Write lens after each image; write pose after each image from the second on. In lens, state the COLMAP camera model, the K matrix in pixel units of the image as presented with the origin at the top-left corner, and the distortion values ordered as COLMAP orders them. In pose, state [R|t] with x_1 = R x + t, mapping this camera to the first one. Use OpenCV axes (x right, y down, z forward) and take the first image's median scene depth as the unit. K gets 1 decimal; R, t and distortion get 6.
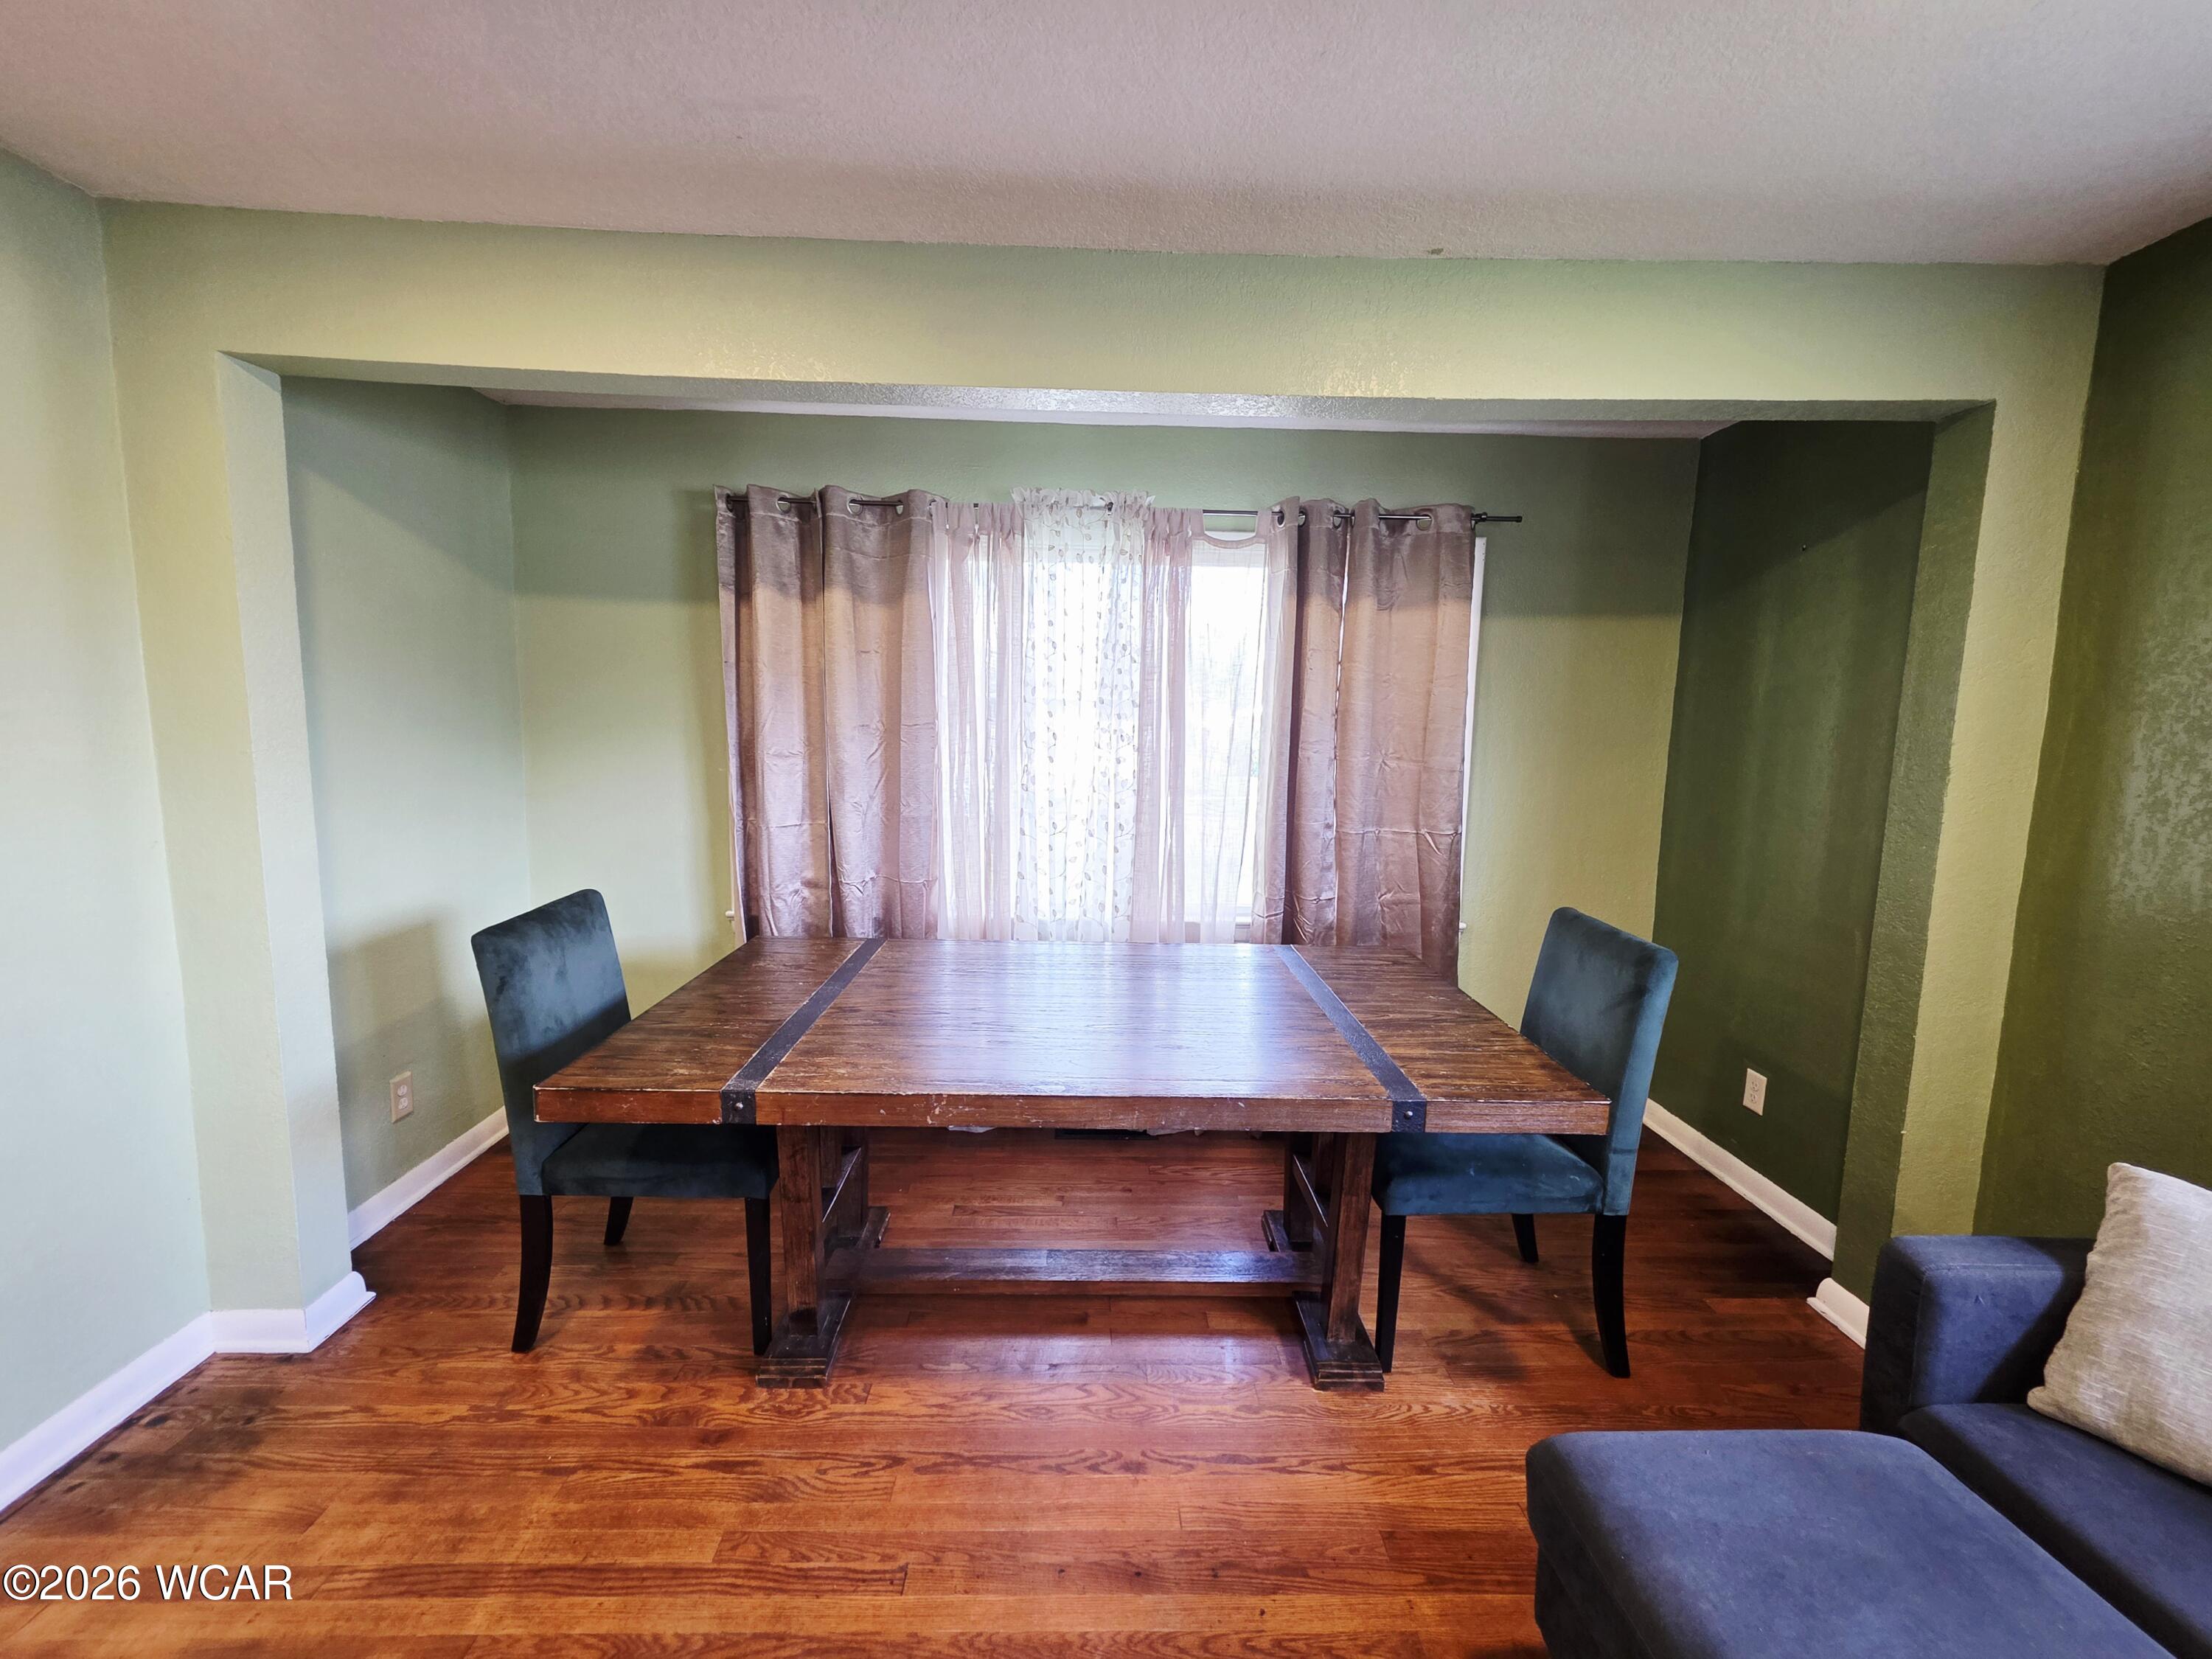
lens RADIAL K [[877.0, 0, 1100.0], [0, 877.0, 820.5], [0, 0, 1]] dist [0.000503, 0.000135]
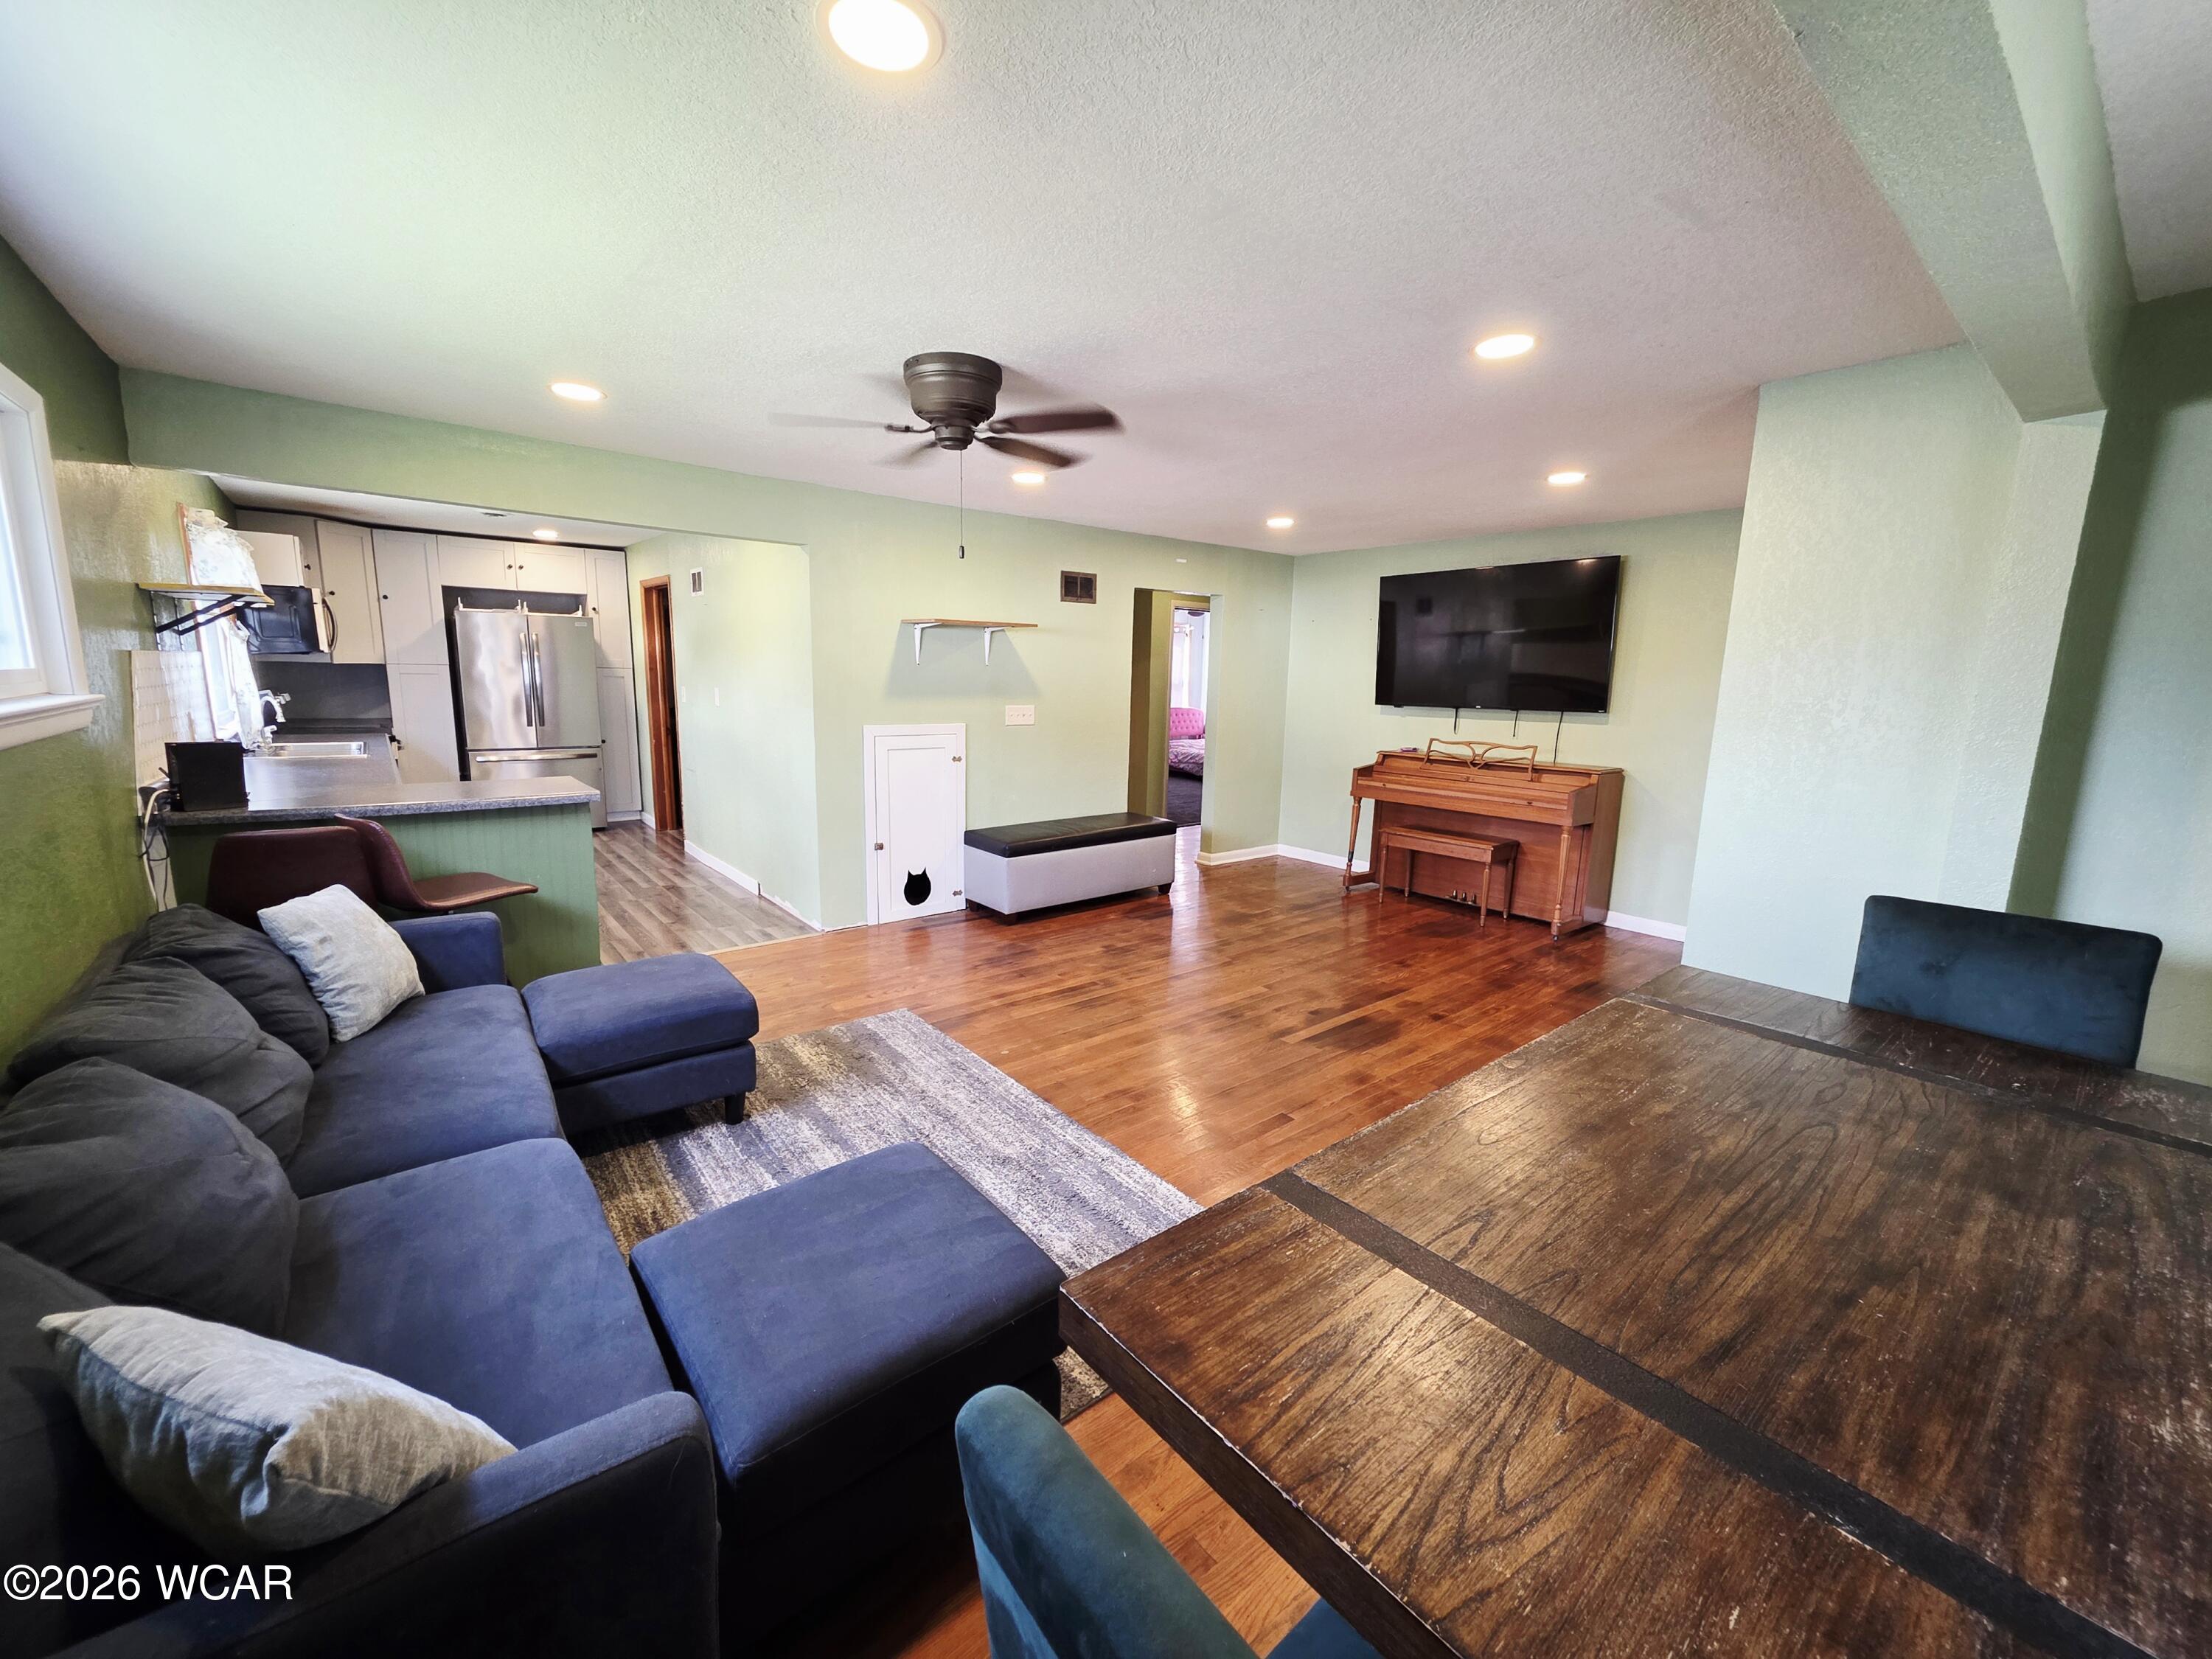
lens RADIAL K [[877.0, 0, 1100.0], [0, 877.0, 820.5], [0, 0, 1]] dist [0.000503, 0.000135]
pose [[-0.787017, 0.064736, -0.613525, 0.513367], [-0.111102, 0.963348, 0.244166, -0.086534], [0.606844, 0.260327, -0.750979, 0.779780]]
